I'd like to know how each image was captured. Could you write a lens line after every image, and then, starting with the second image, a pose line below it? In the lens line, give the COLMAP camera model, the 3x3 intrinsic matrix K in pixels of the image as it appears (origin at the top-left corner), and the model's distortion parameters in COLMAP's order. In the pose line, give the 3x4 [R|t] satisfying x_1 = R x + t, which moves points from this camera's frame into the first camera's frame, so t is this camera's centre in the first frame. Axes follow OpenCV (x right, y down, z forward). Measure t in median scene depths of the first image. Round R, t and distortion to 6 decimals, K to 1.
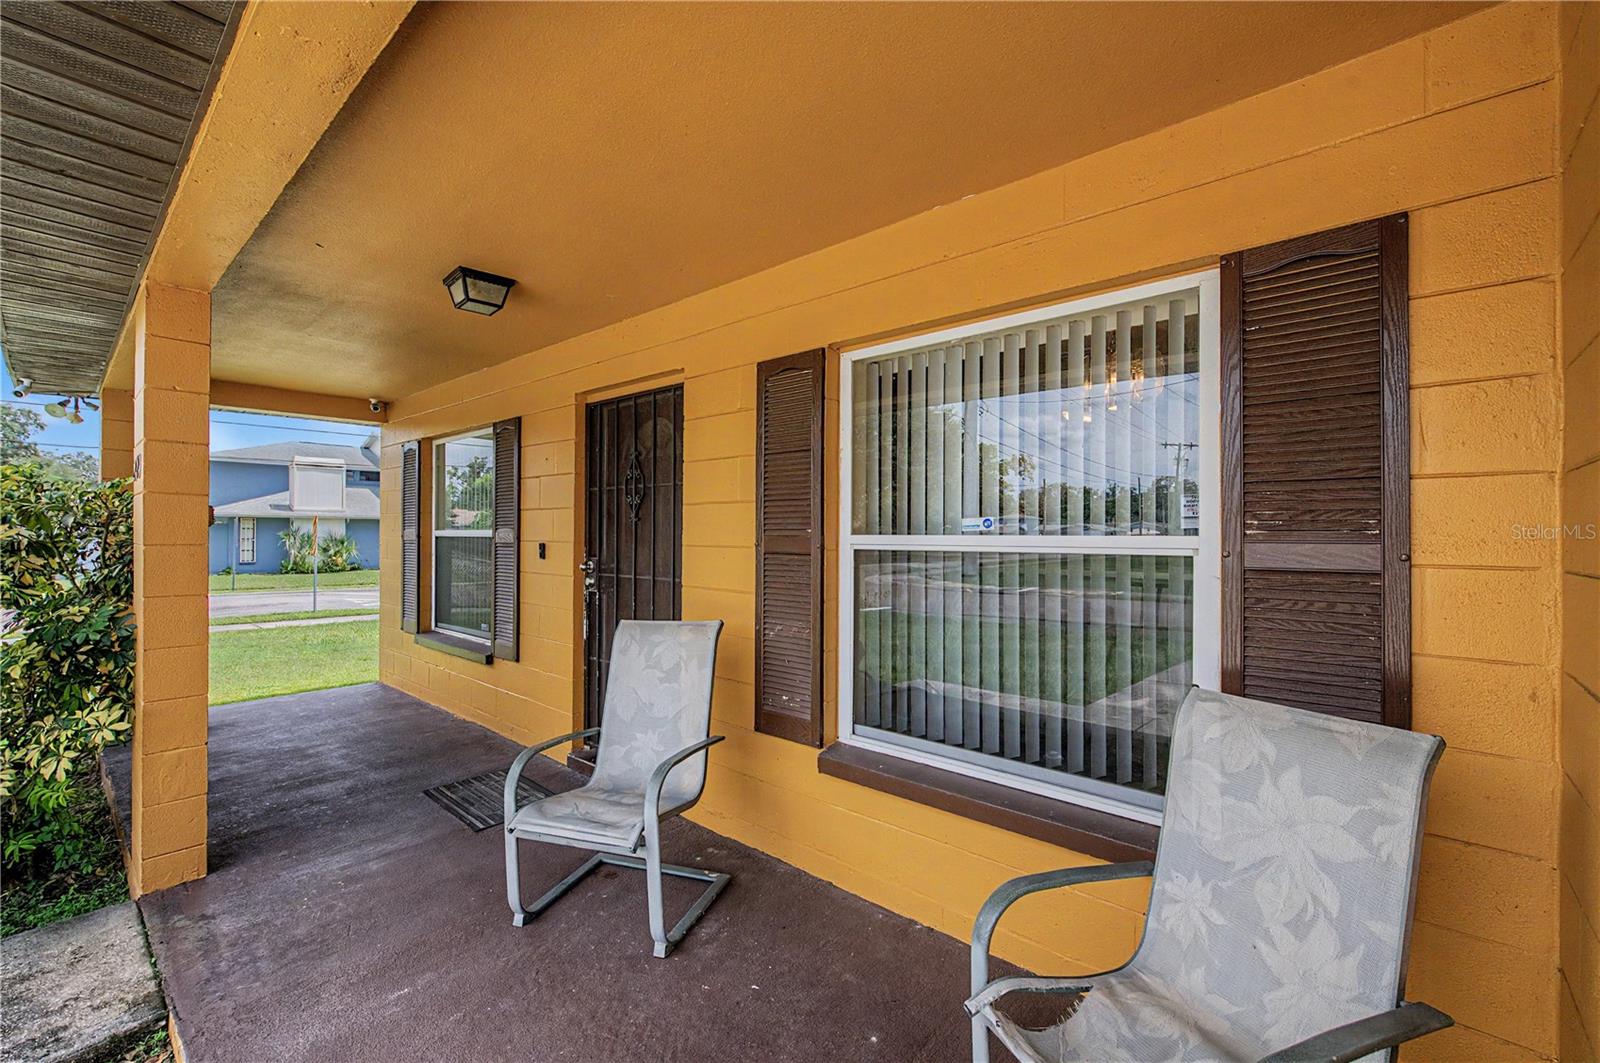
lens RADIAL K [[678.4, 0, 798.3], [0, 678.4, 532.9], [0, 0, 1]] dist [0.001142, -0.000815]
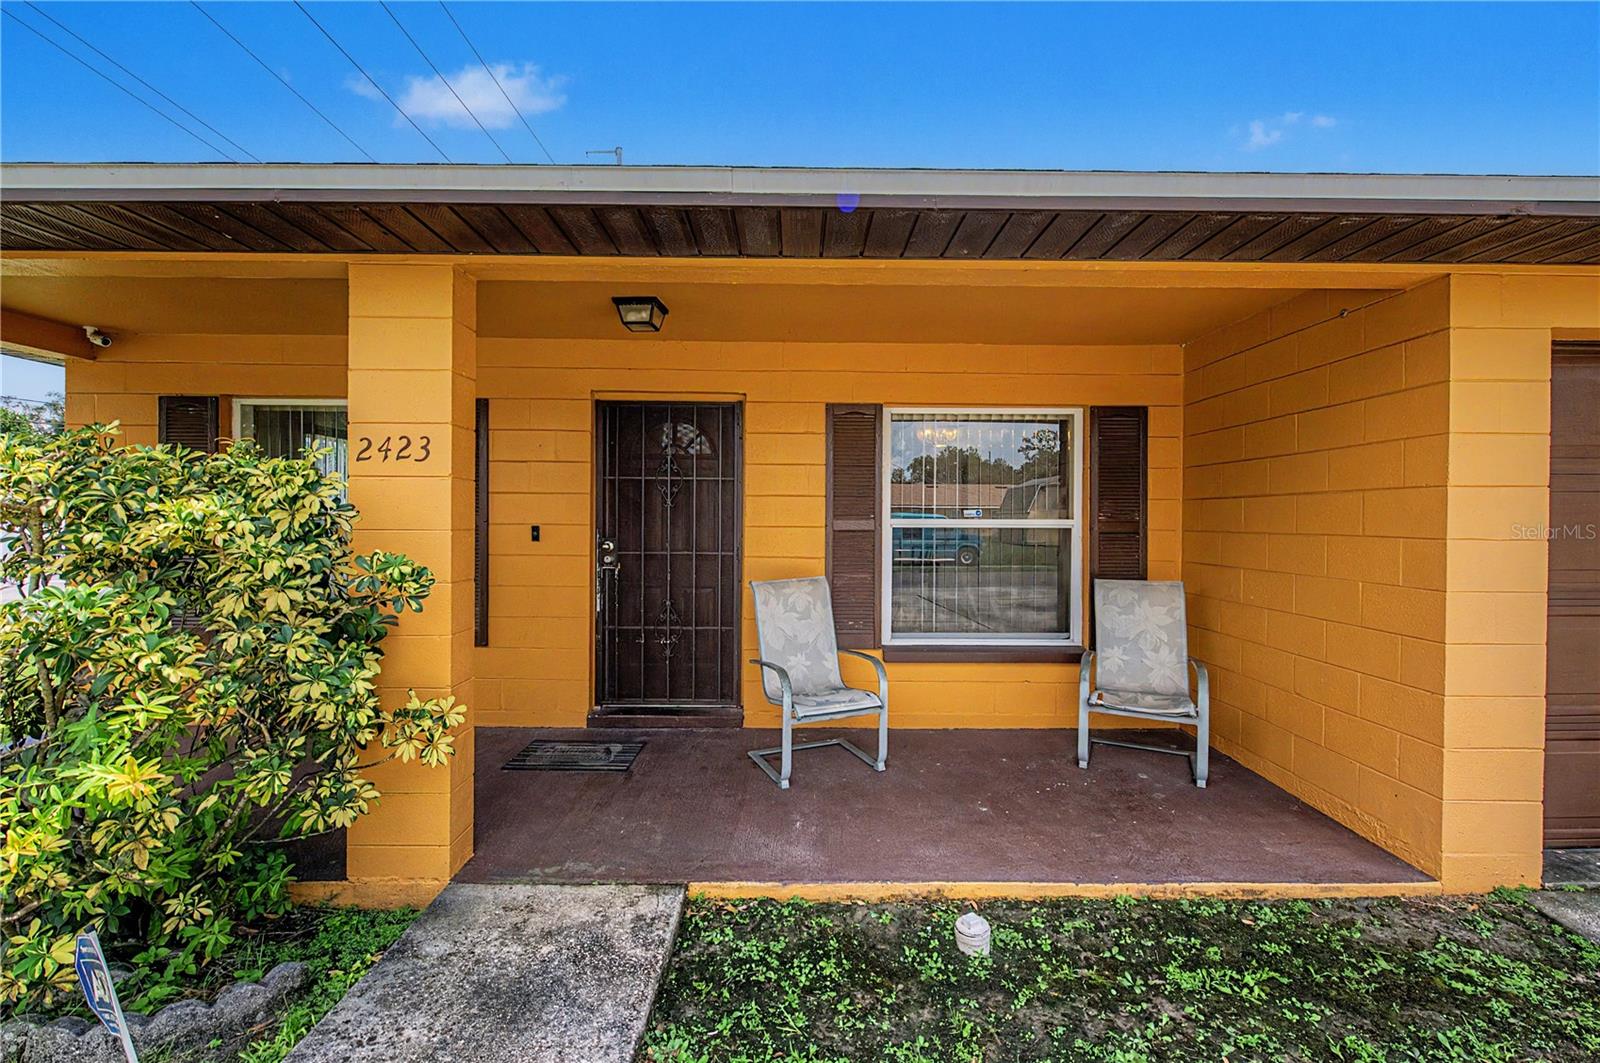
lens RADIAL K [[678.4, 0, 804.7], [0, 678.4, 525.2], [0, 0, 1]] dist [0.001142, -0.000815]
pose [[0.736662, -0.005790, 0.676236, -1.197905], [-0.004225, 0.999904, 0.013164, -0.002651], [-0.676248, -0.012554, 0.736567, -0.078018]]
